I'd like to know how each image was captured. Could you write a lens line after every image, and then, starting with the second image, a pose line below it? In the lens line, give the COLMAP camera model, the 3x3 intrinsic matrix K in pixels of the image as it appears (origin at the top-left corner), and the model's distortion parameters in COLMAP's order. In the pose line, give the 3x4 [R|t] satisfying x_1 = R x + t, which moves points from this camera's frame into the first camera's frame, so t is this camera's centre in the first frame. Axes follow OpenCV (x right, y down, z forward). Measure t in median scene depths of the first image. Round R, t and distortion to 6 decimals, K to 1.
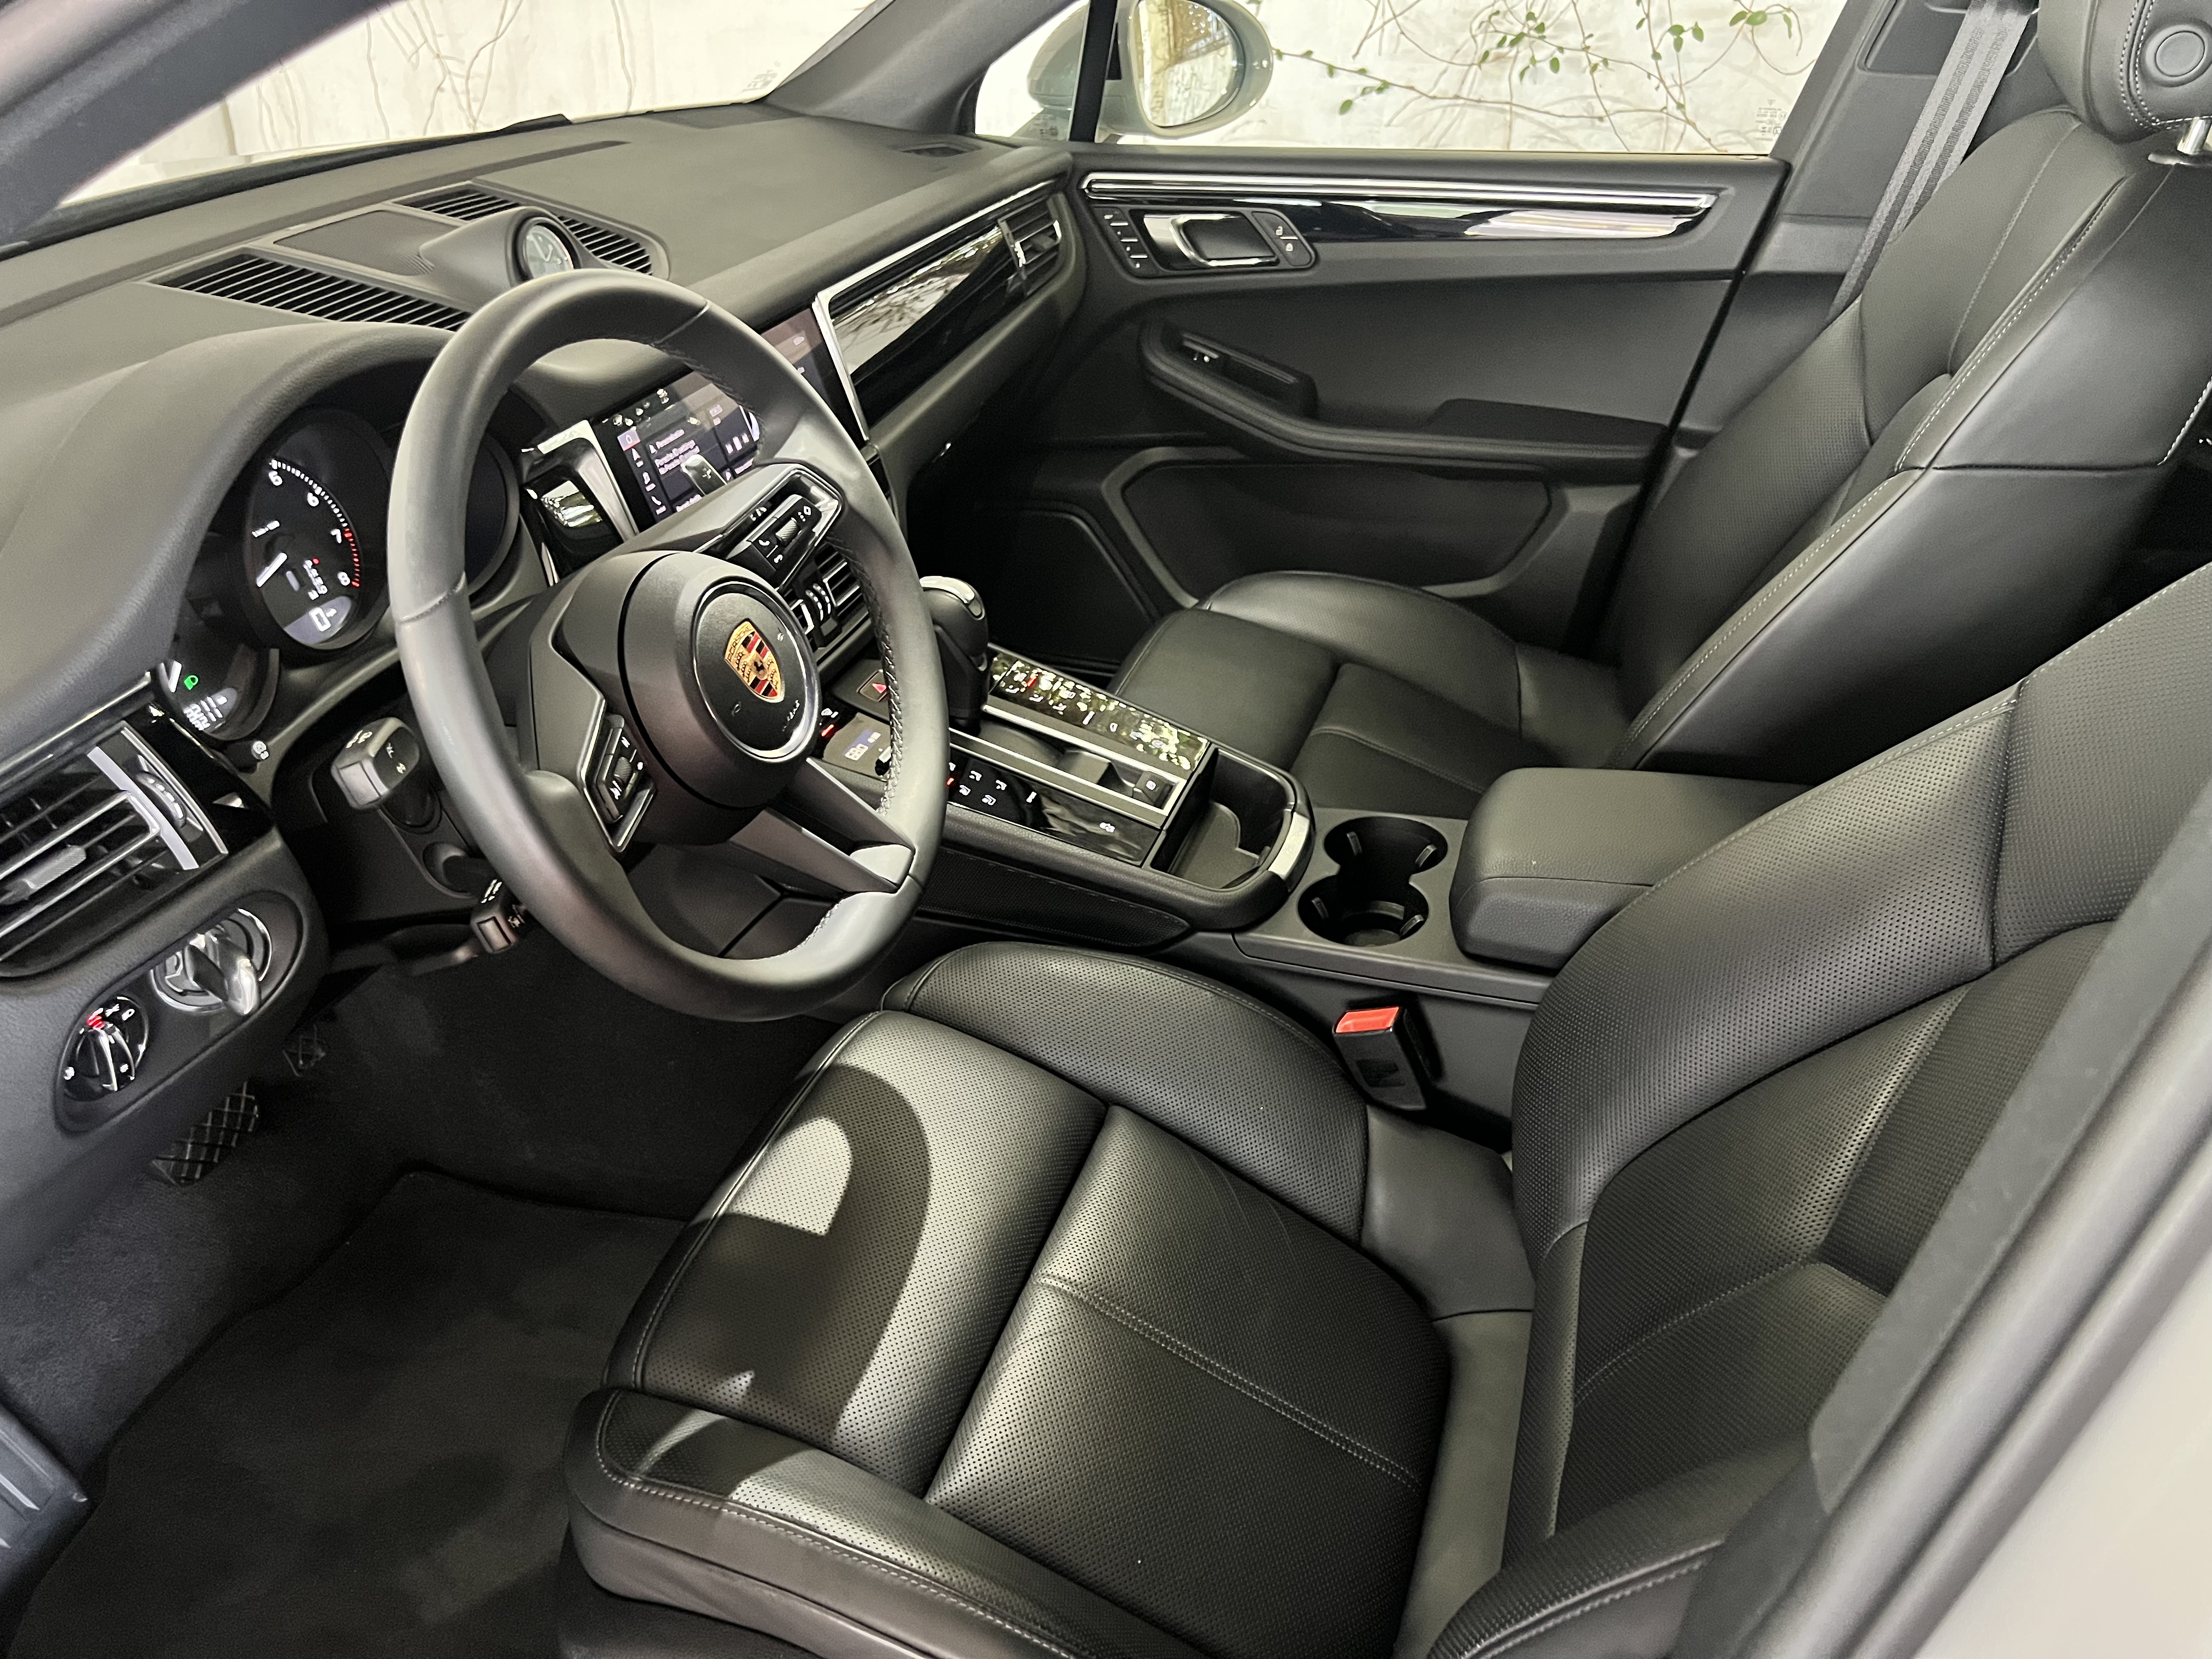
lens RADIAL K [[1659.4, 0, 1091.6], [0, 1659.4, 819.4], [0, 0, 1]] dist [0.047161, -0.049801]
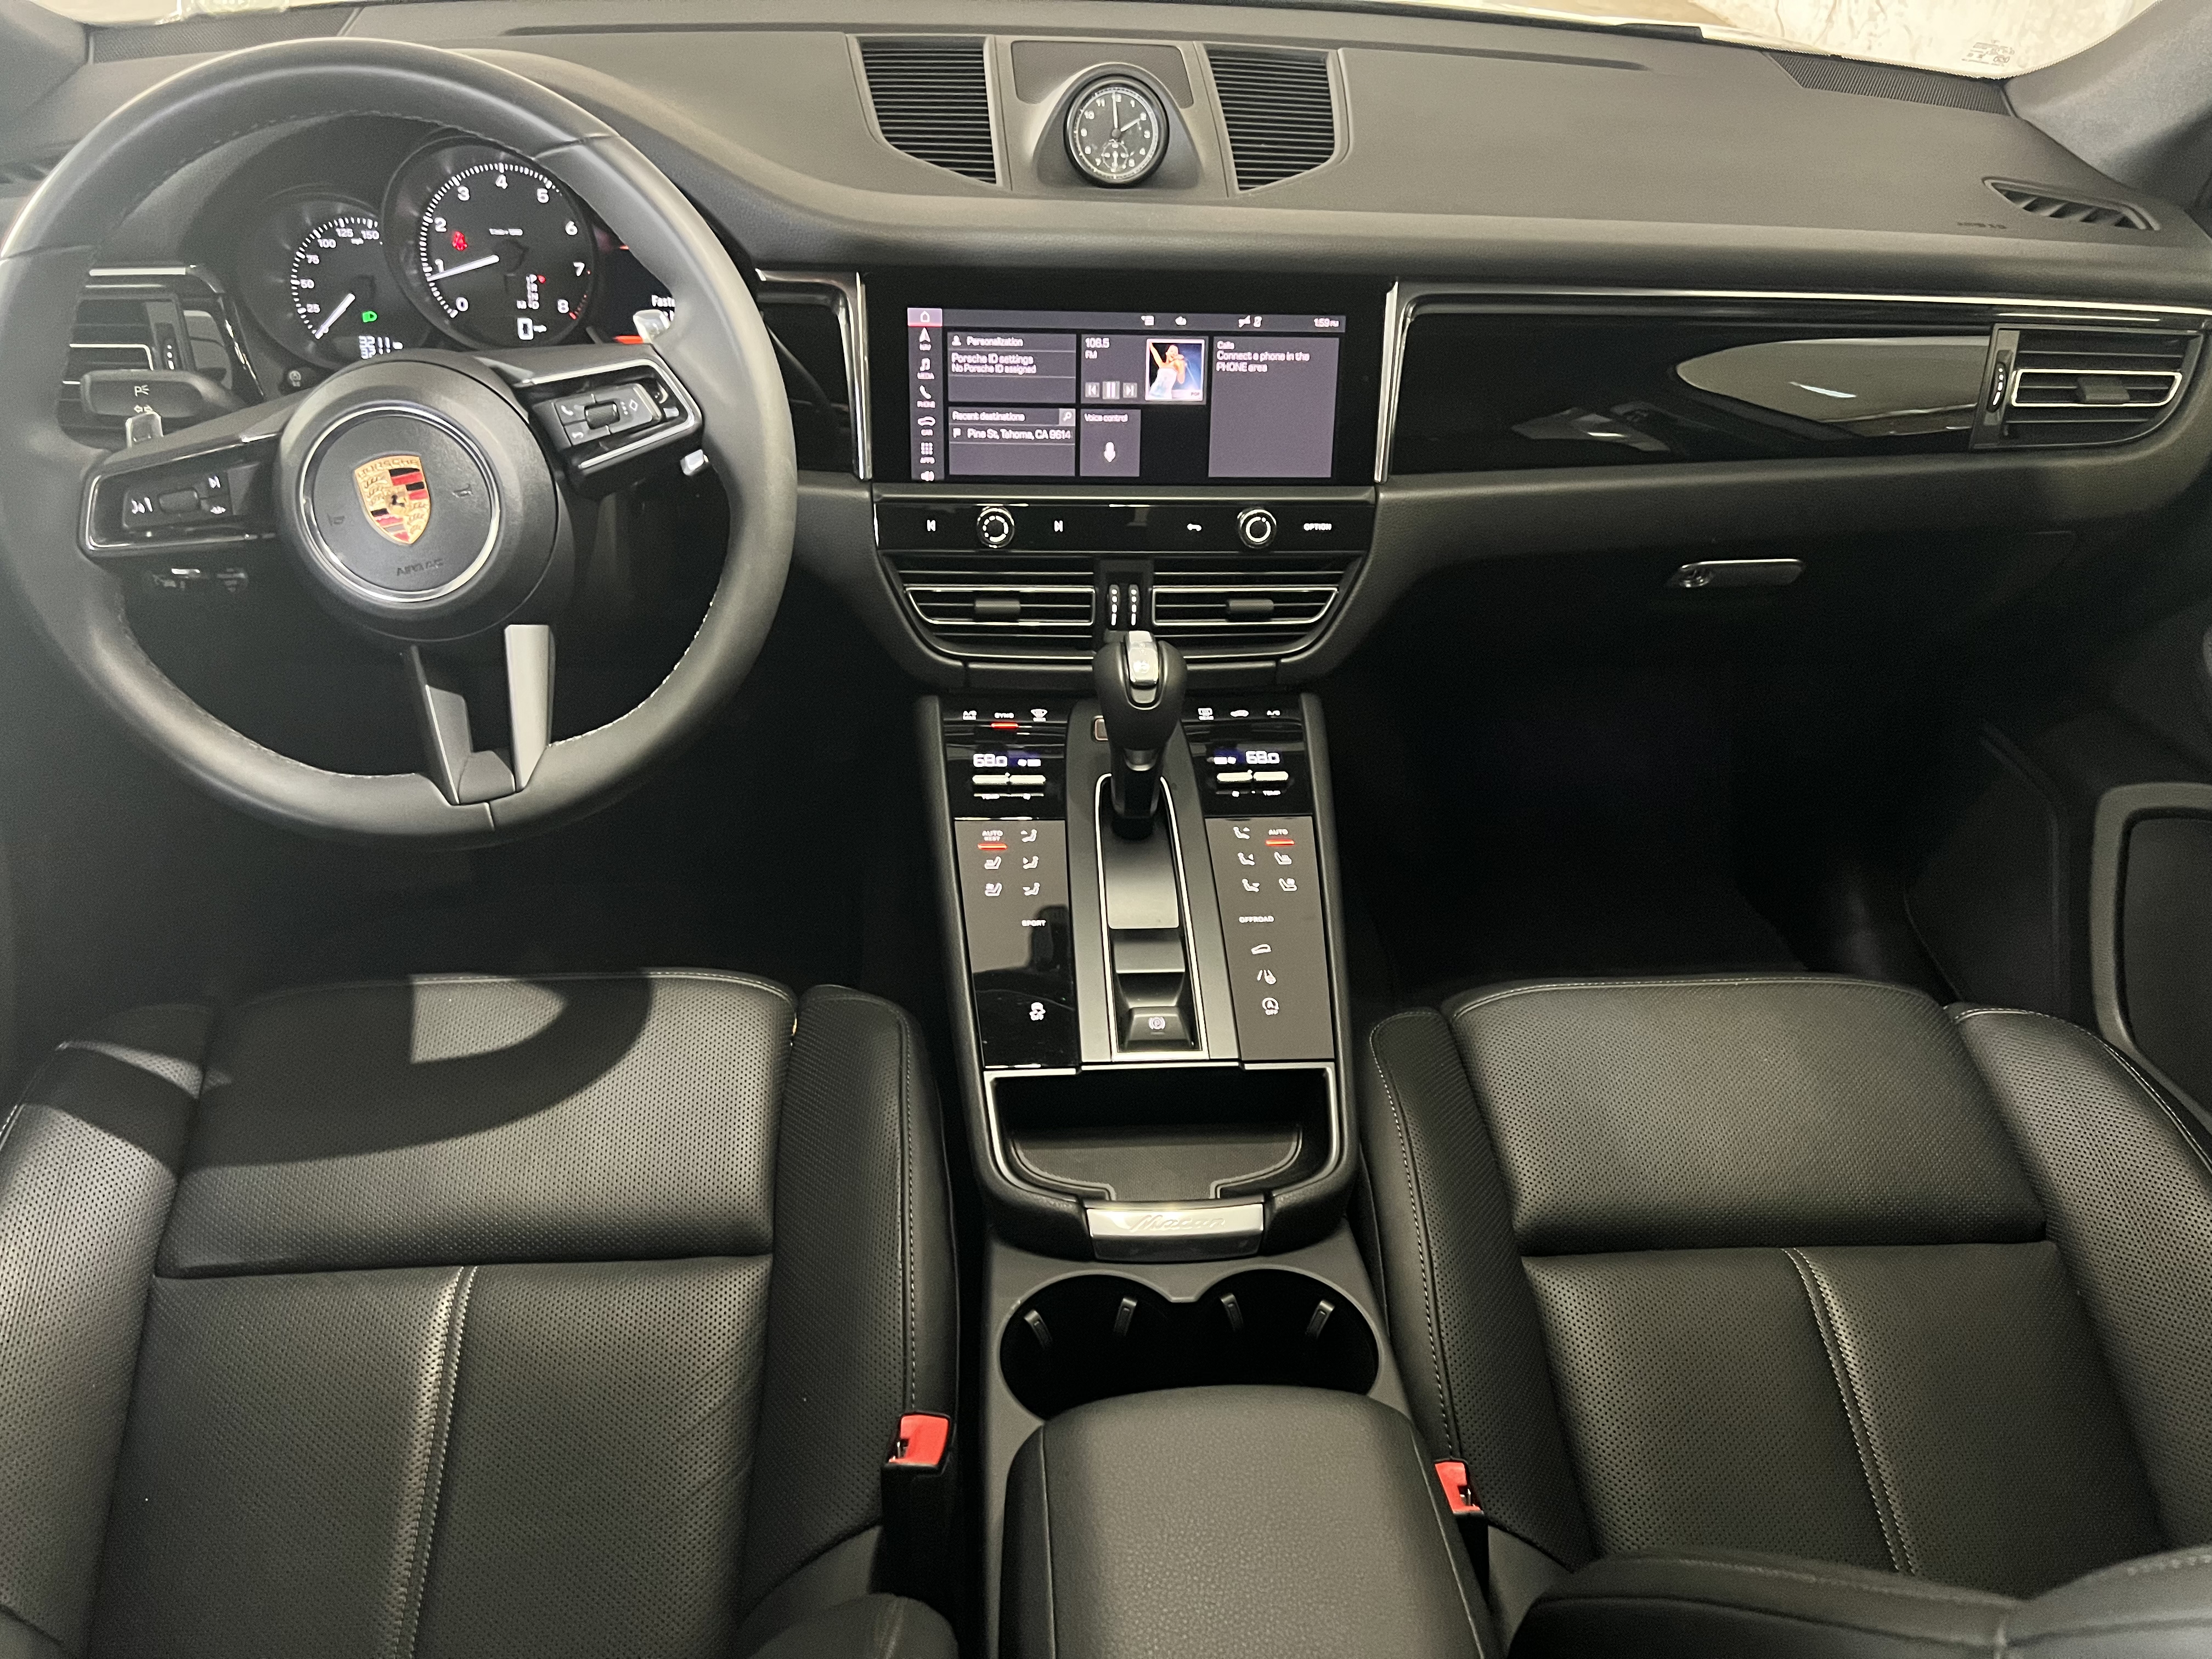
lens RADIAL K [[1659.4, 0, 1115.3], [0, 1659.4, 860.9], [0, 0, 1]] dist [0.047161, -0.049801]
pose [[0.384043, 0.573496, -0.723611, 0.577879], [-0.520141, 0.781899, 0.343637, -0.357263], [0.762866, 0.244408, 0.598582, 0.601966]]
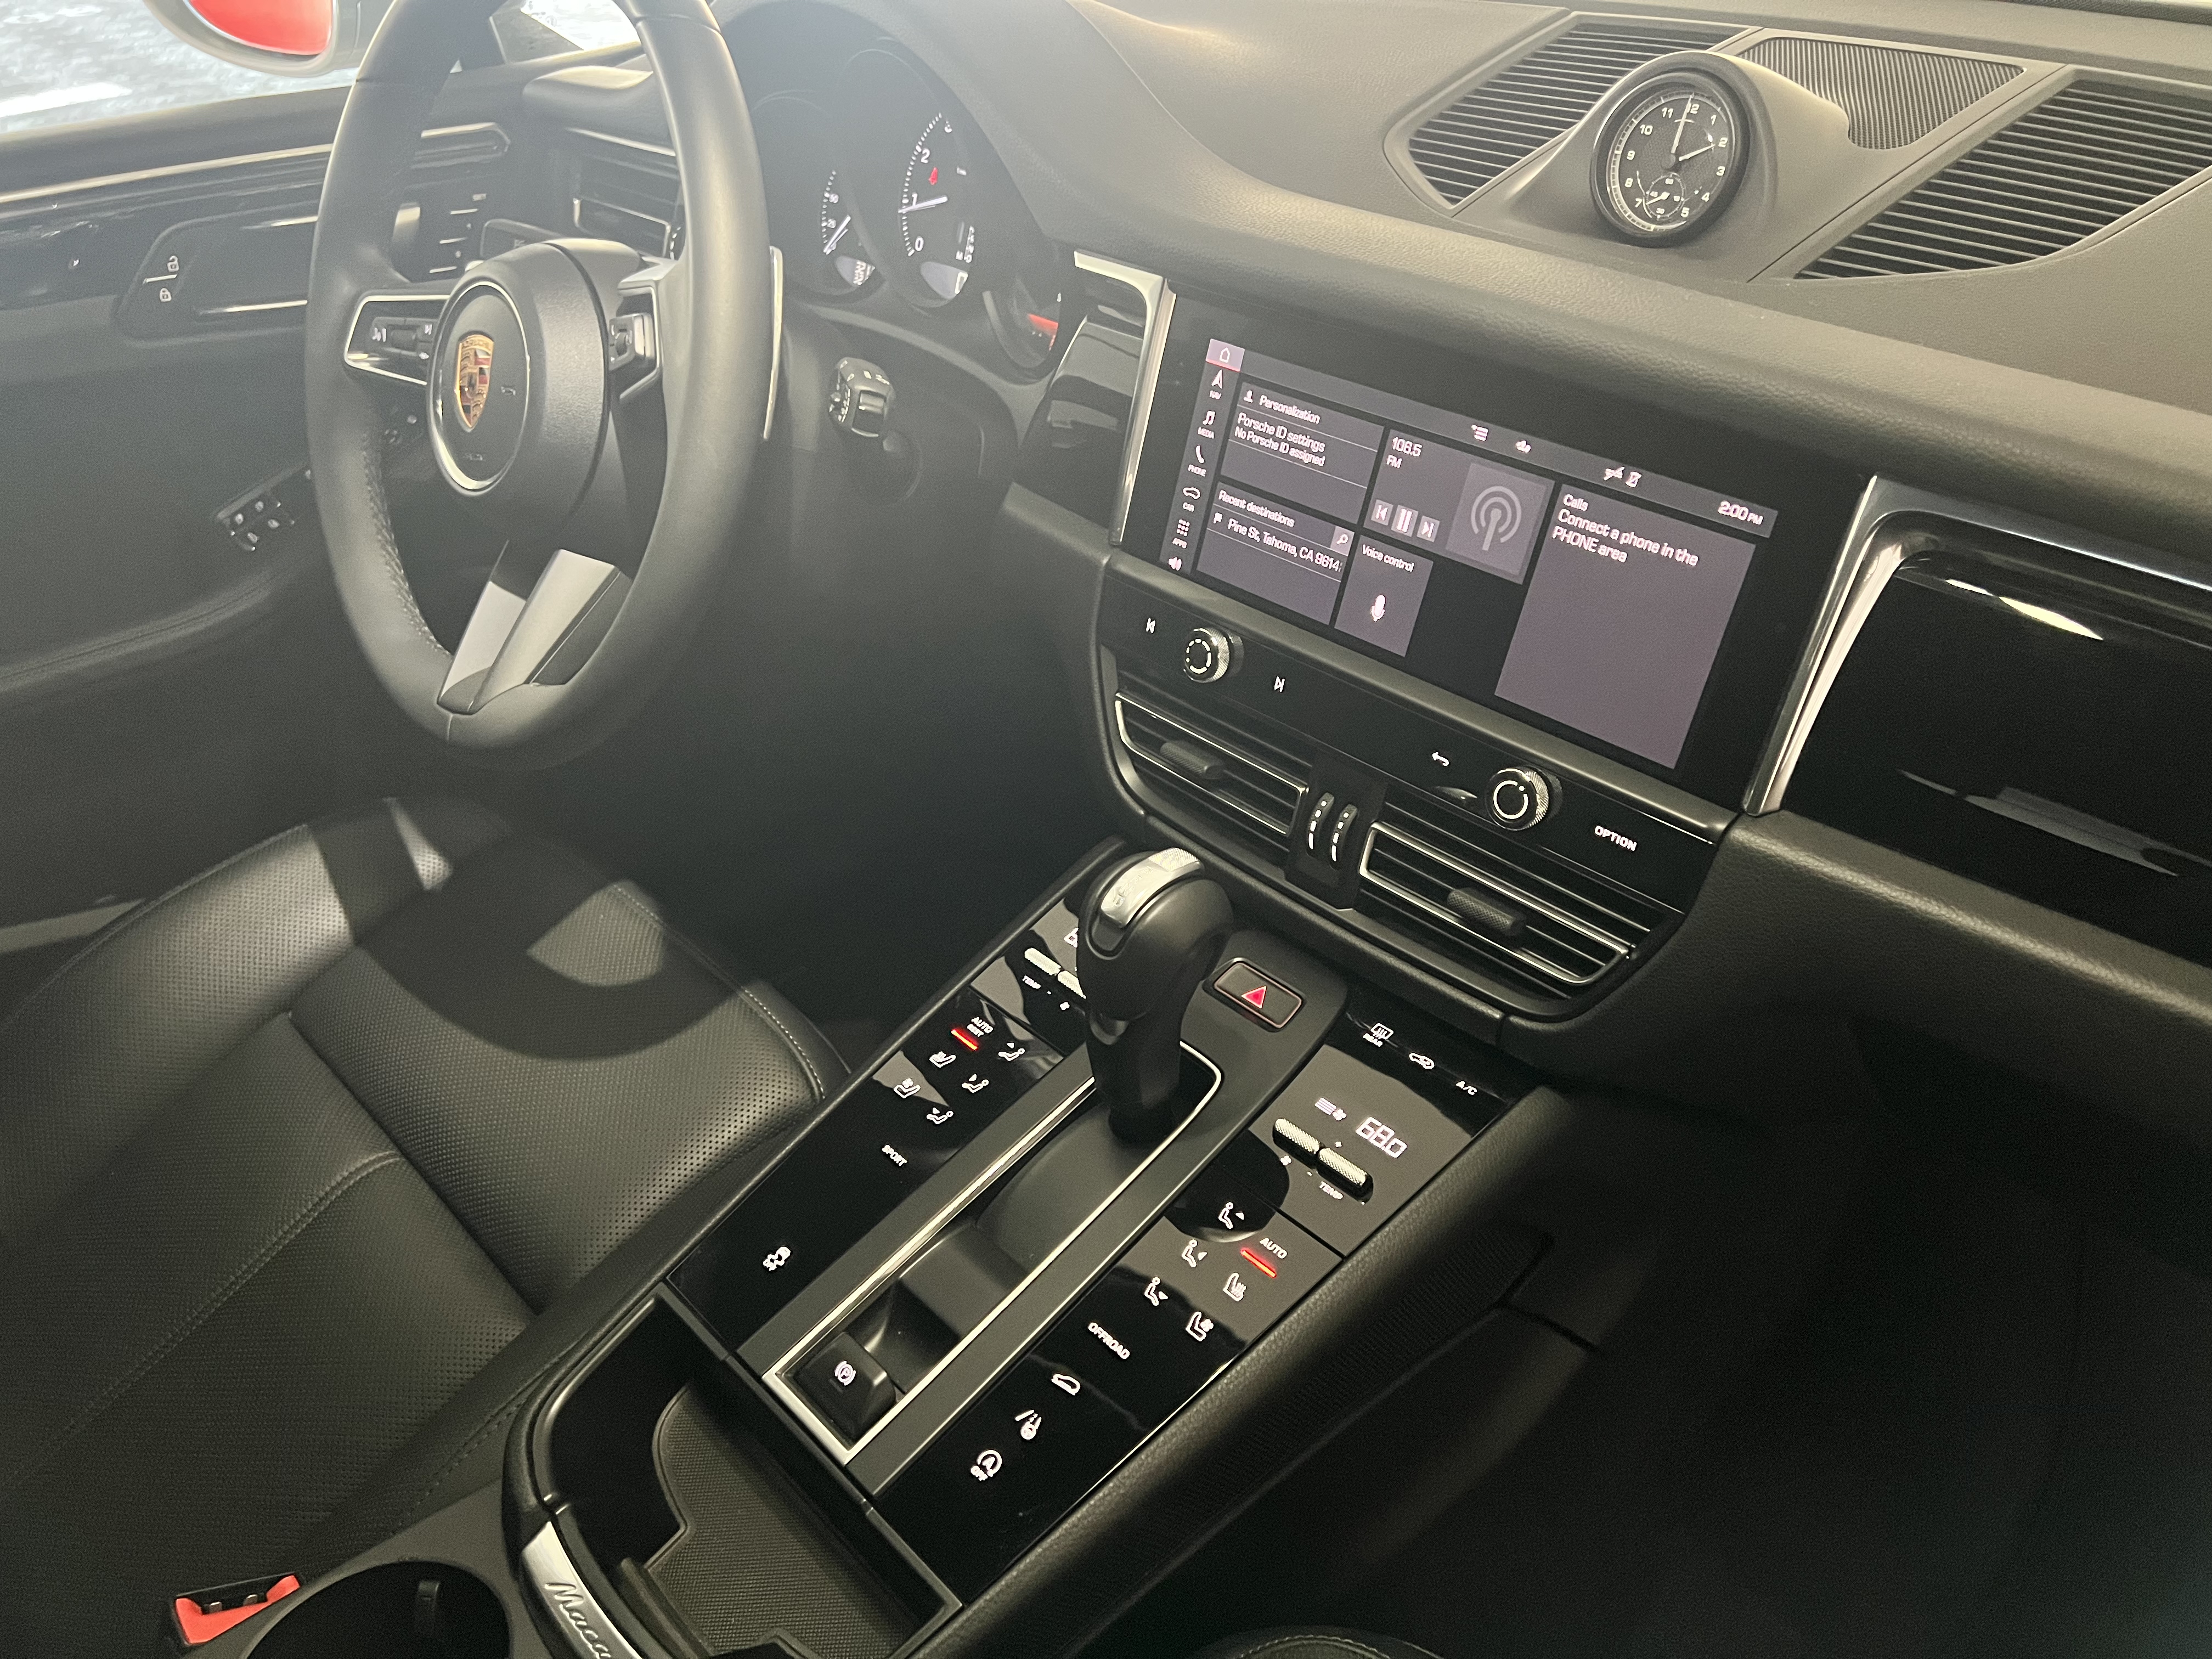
lens RADIAL K [[1659.4, 0, 1135.6], [0, 1659.4, 843.6], [0, 0, 1]] dist [0.047161, -0.049801]
pose [[-0.457708, 0.520782, -0.720618, 0.303885], [-0.448906, 0.564245, 0.692900, -0.549024], [0.767455, 0.640636, -0.024477, 1.097501]]
